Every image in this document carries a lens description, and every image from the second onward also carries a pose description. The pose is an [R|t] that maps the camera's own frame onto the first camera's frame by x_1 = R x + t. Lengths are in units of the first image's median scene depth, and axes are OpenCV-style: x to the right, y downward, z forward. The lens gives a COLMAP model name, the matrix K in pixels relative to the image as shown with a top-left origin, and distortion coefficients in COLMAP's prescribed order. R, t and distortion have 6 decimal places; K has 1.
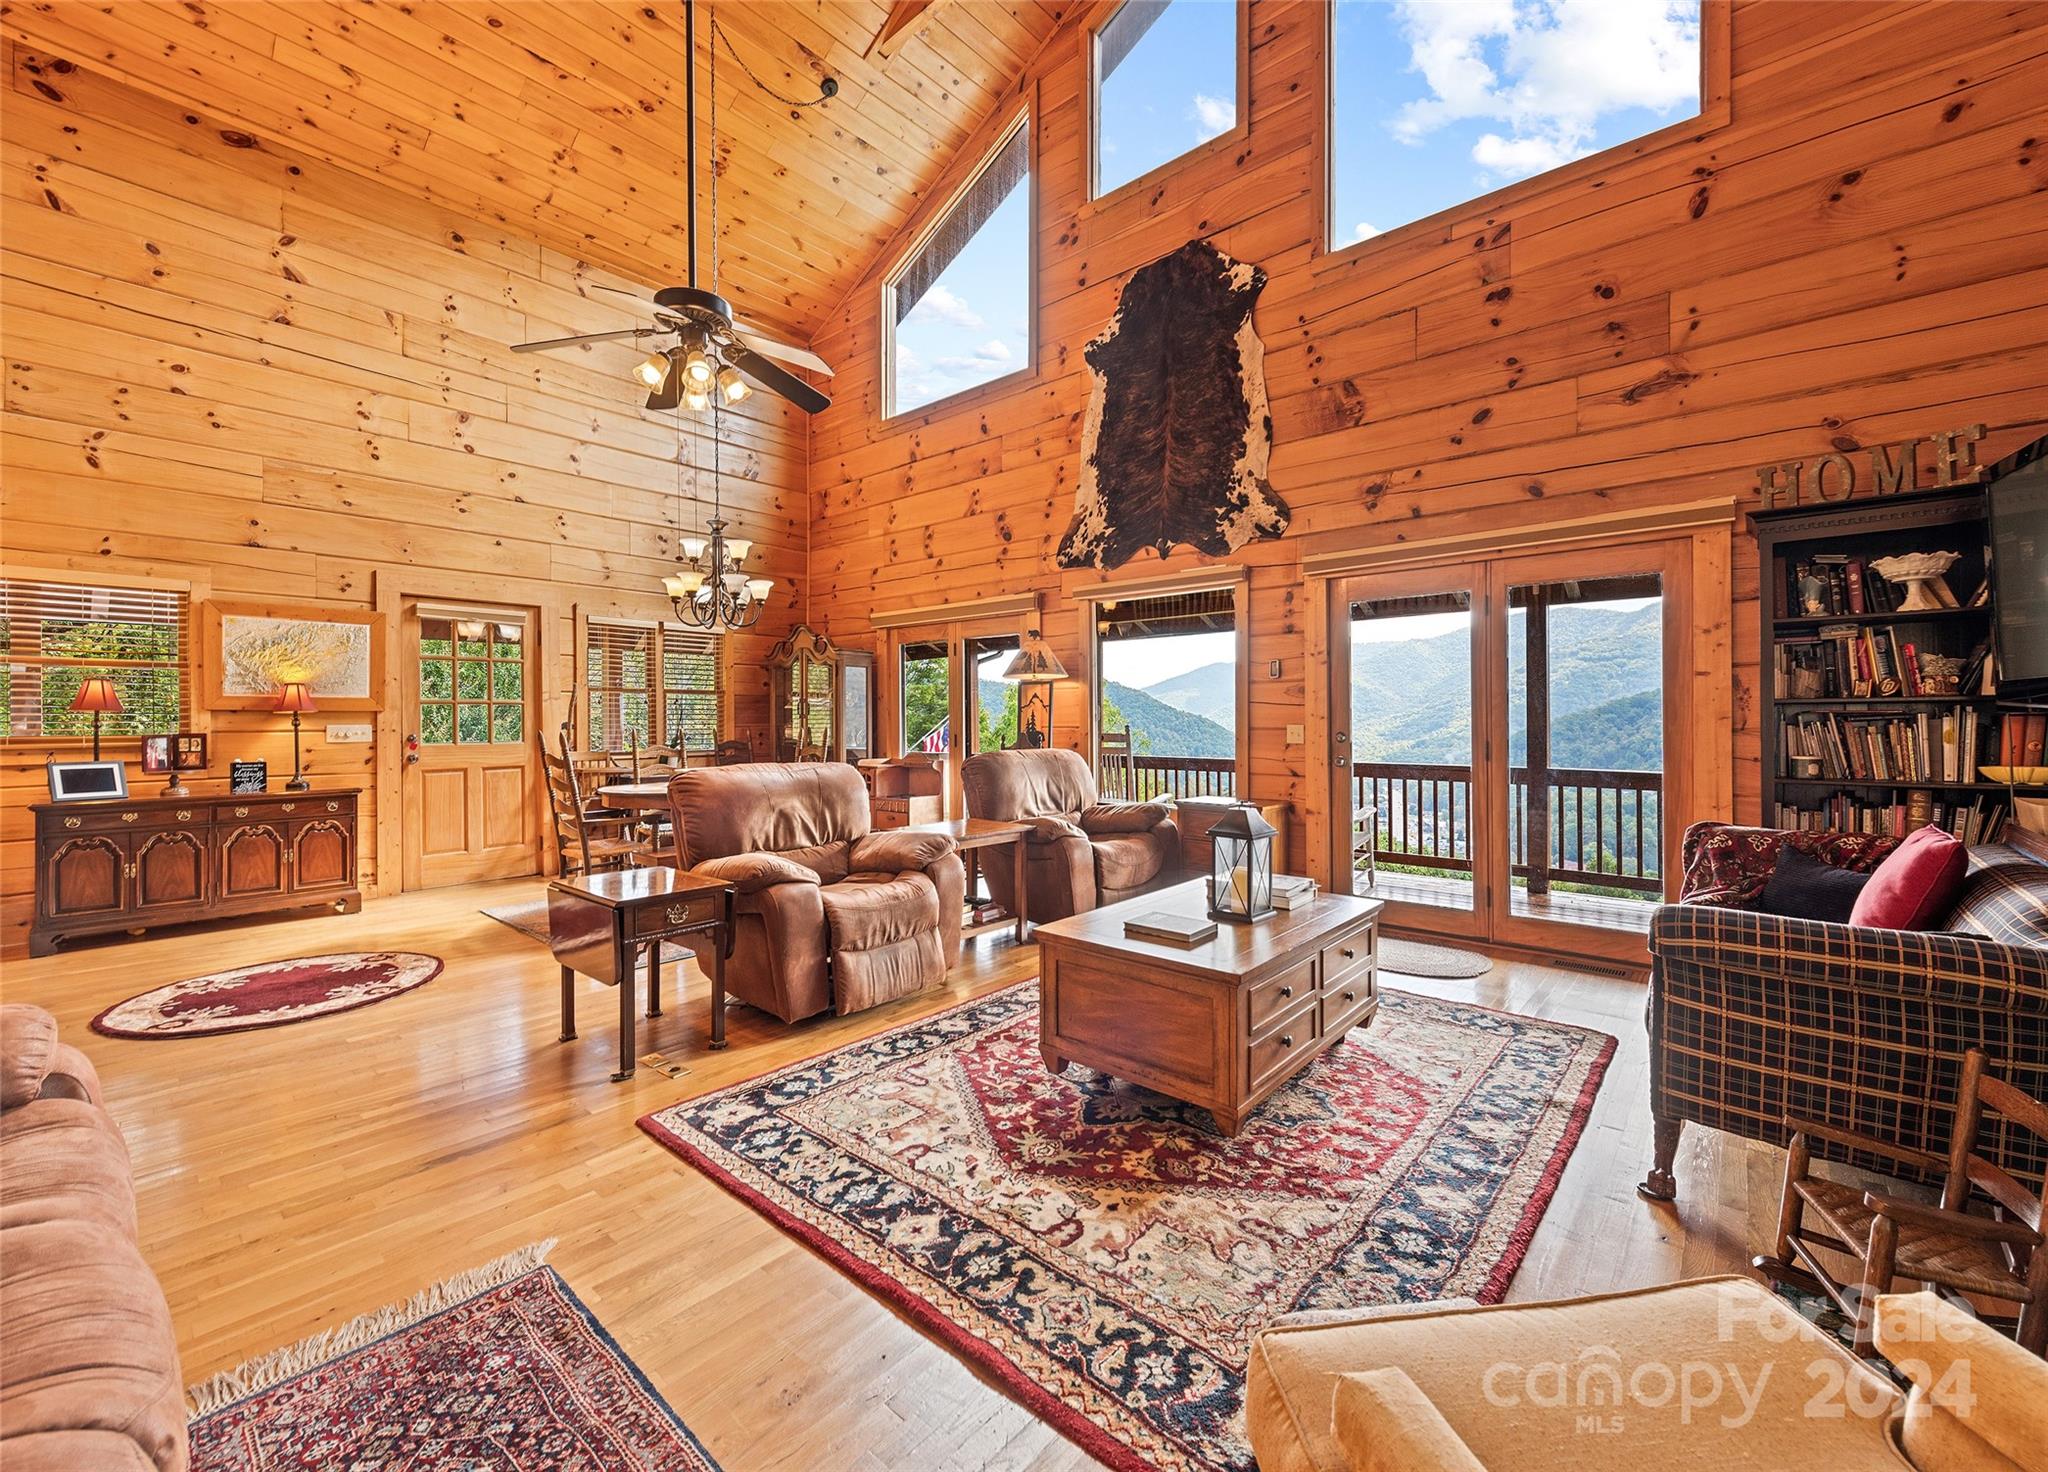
lens RADIAL K [[815.4, 0, 1031.6], [0, 815.4, 727.4], [0, 0, 1]] dist [0.016951, -0.004973]
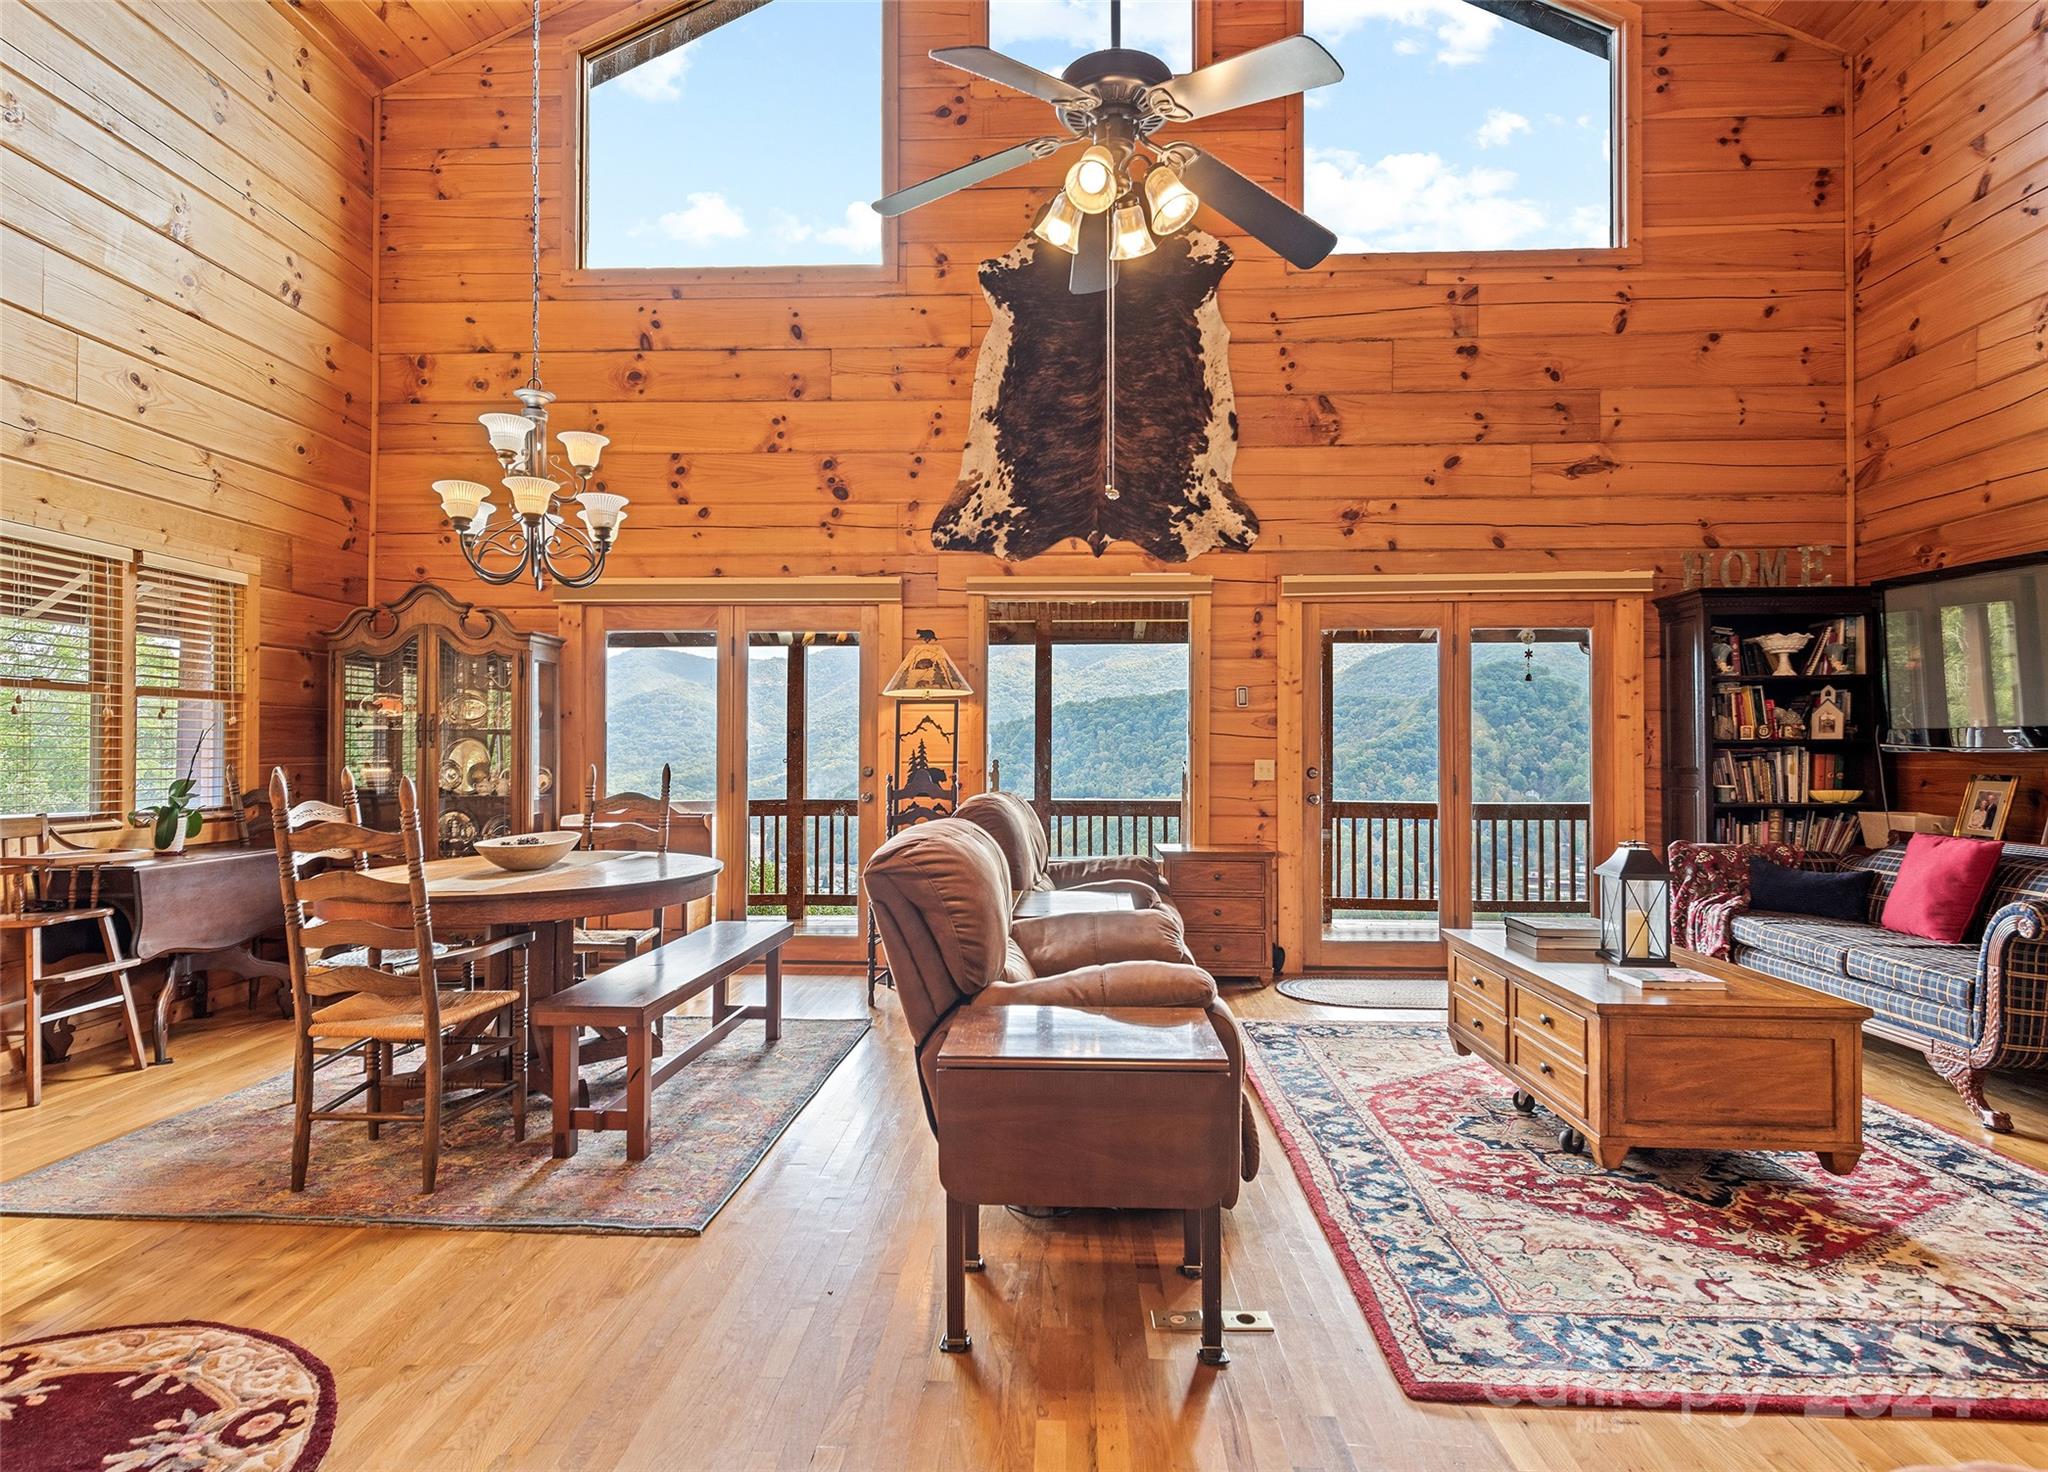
lens RADIAL K [[1037.0, 0, 1017.4], [0, 1037.0, 737.4], [0, 0, 1]] dist [0.015302, -0.006652]
pose [[0.789761, 0.013304, 0.613271, -0.595560], [0.002365, 0.999691, -0.024733, -0.000960], [-0.613411, 0.020984, 0.789485, 0.268958]]
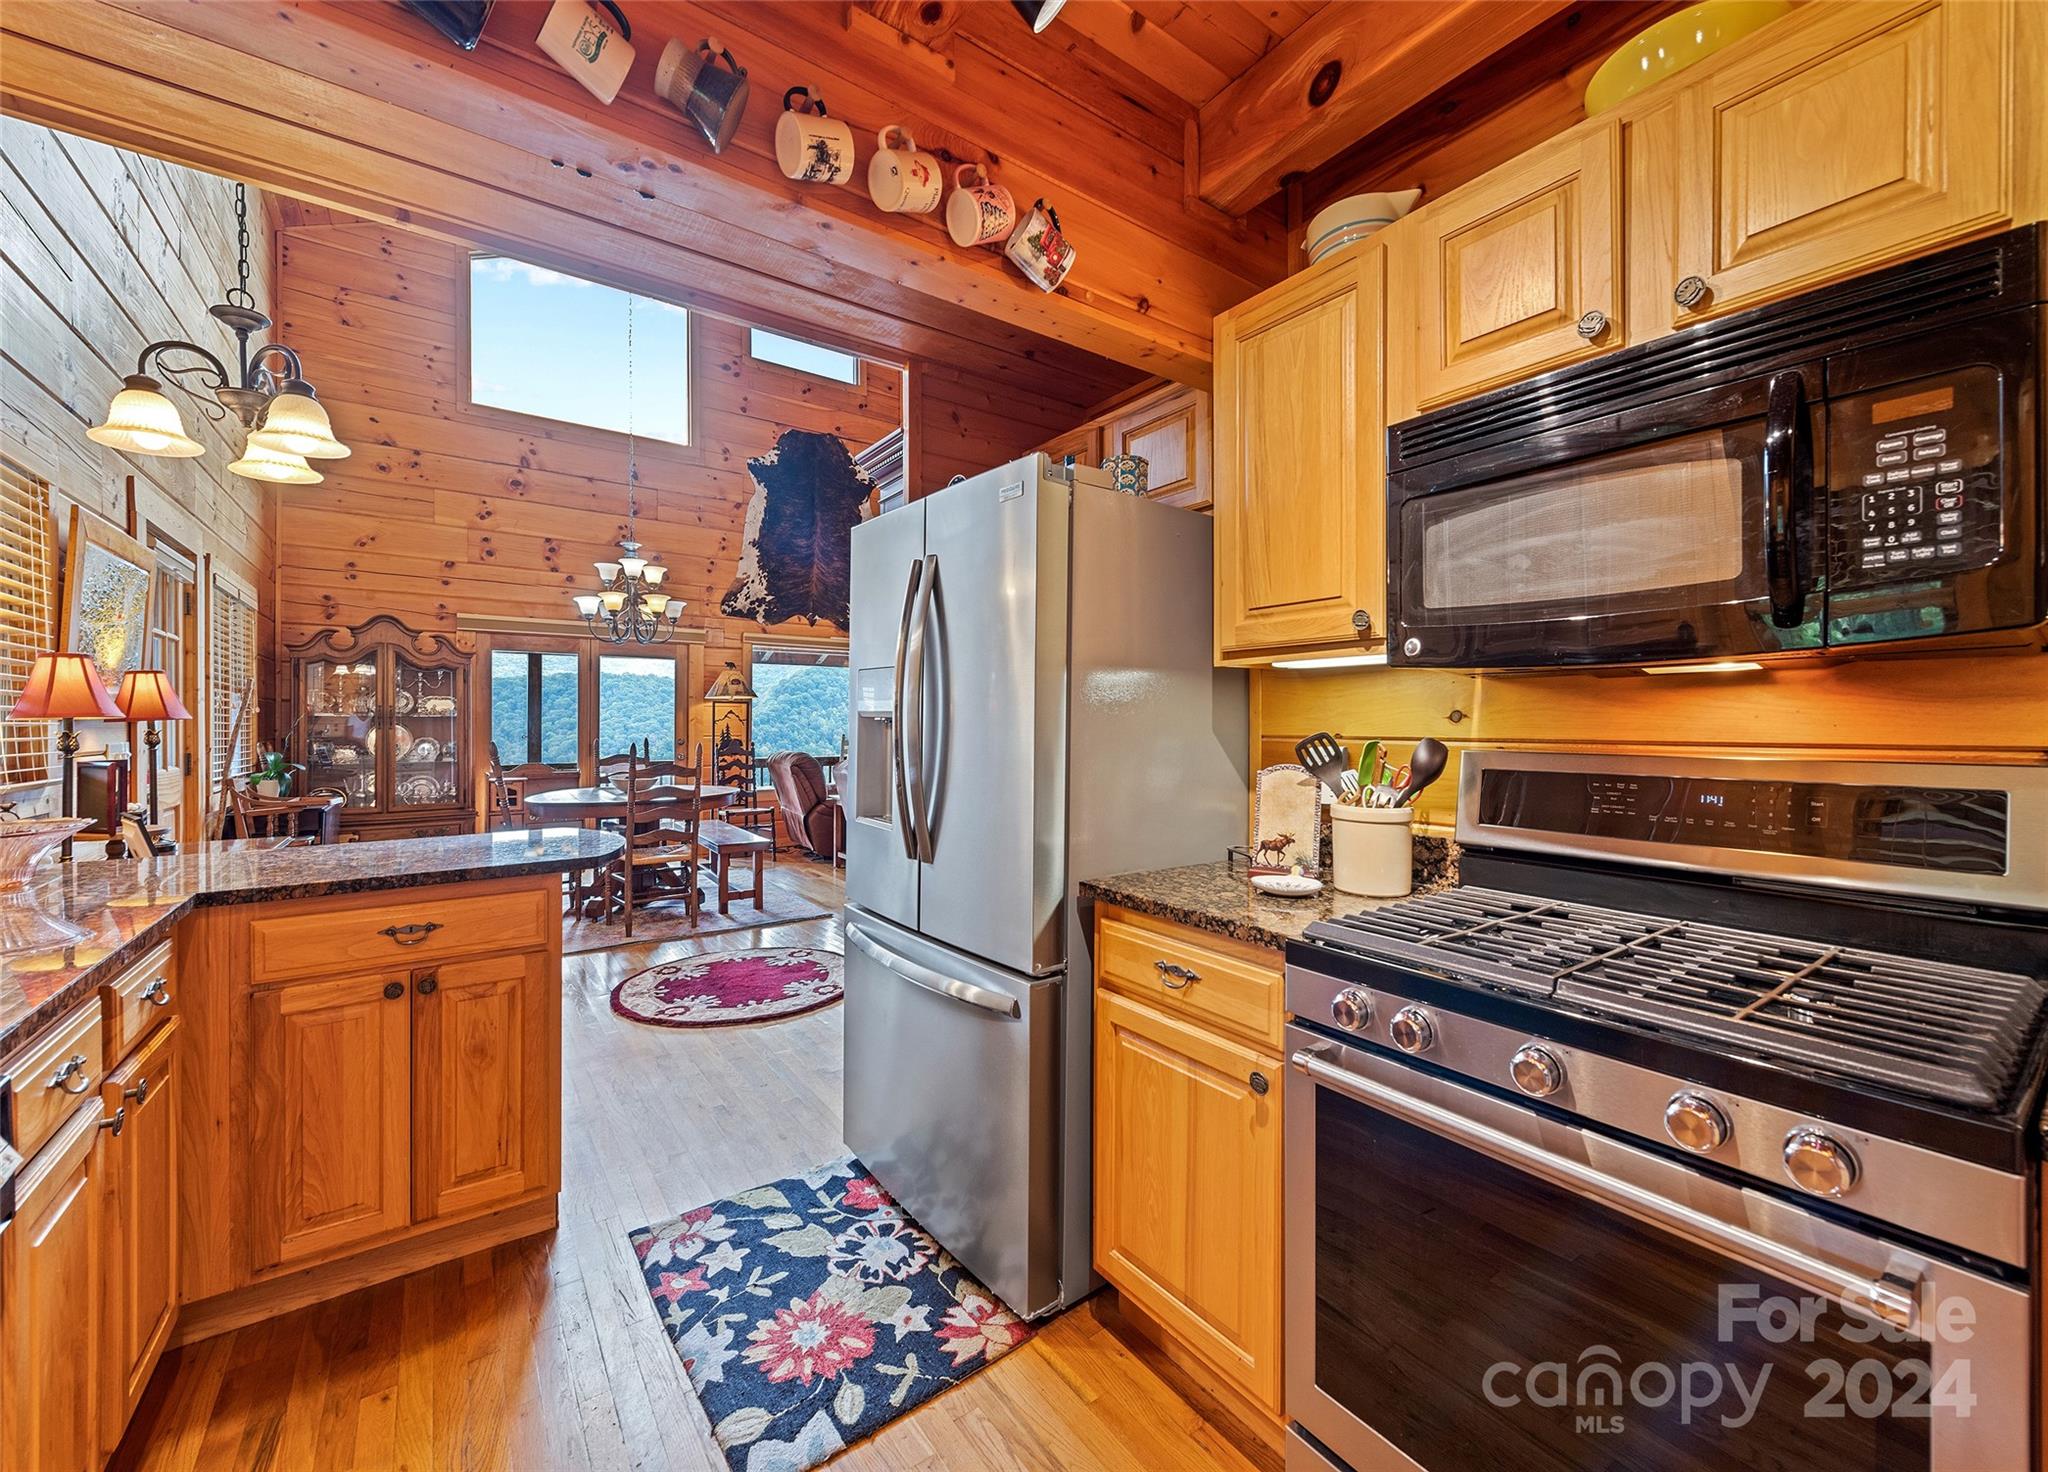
lens RADIAL K [[815.4, 0, 1031.4], [0, 815.4, 725.1], [0, 0, 1]] dist [0.016951, -0.004973]
pose [[0.234477, 0.006517, 0.972100, -1.380435], [0.009785, 0.999911, -0.009064, -0.003924], [-0.972072, 0.011637, 0.234392, 0.272679]]
